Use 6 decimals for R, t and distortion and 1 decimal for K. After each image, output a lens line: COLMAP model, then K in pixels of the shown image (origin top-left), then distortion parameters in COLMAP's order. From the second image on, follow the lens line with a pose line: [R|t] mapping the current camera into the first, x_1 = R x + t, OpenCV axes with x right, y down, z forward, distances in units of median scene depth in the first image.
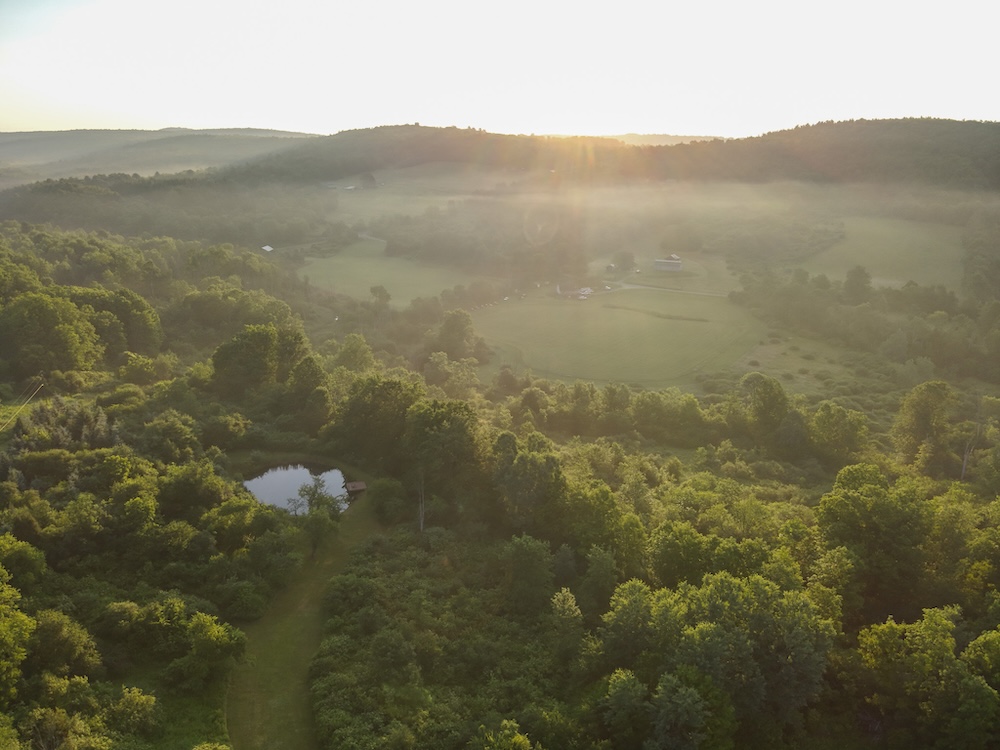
lens RADIAL K [[702.1, 0, 502.9], [0, 702.1, 380.1], [0, 0, 1]] dist [0.111494, -0.206160]
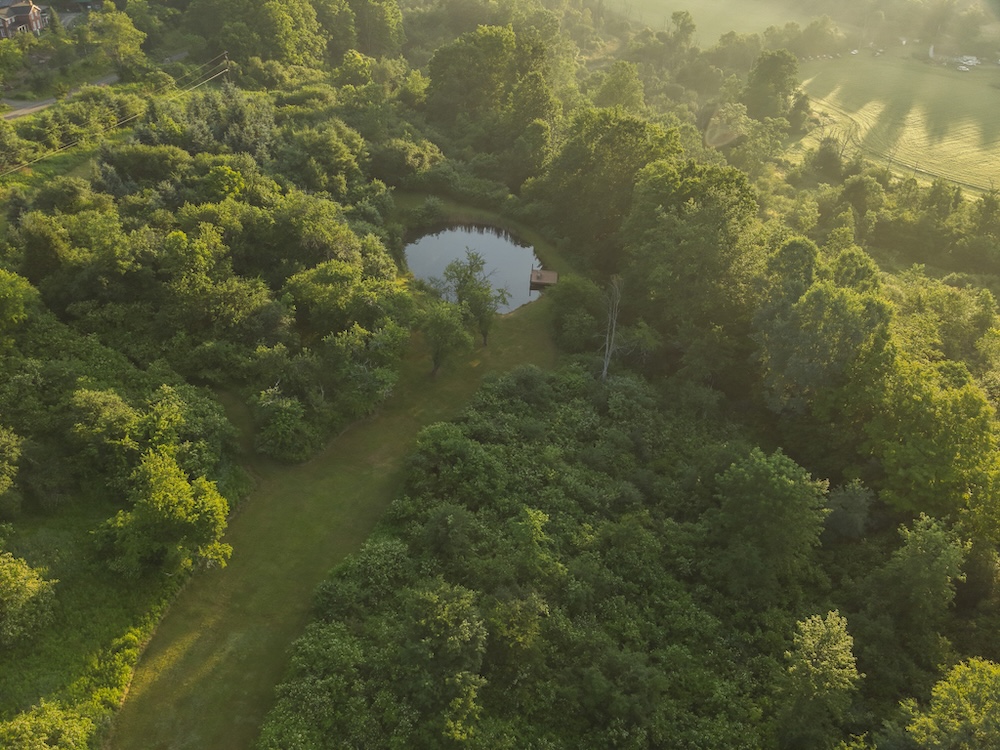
lens RADIAL K [[702.1, 0, 502.9], [0, 702.1, 380.1], [0, 0, 1]] dist [0.111494, -0.206160]
pose [[0.909006, 0.257782, -0.327502, 0.003212], [-0.143066, 0.931028, 0.335735, 0.021404], [0.391460, -0.258331, 0.883190, 0.358395]]
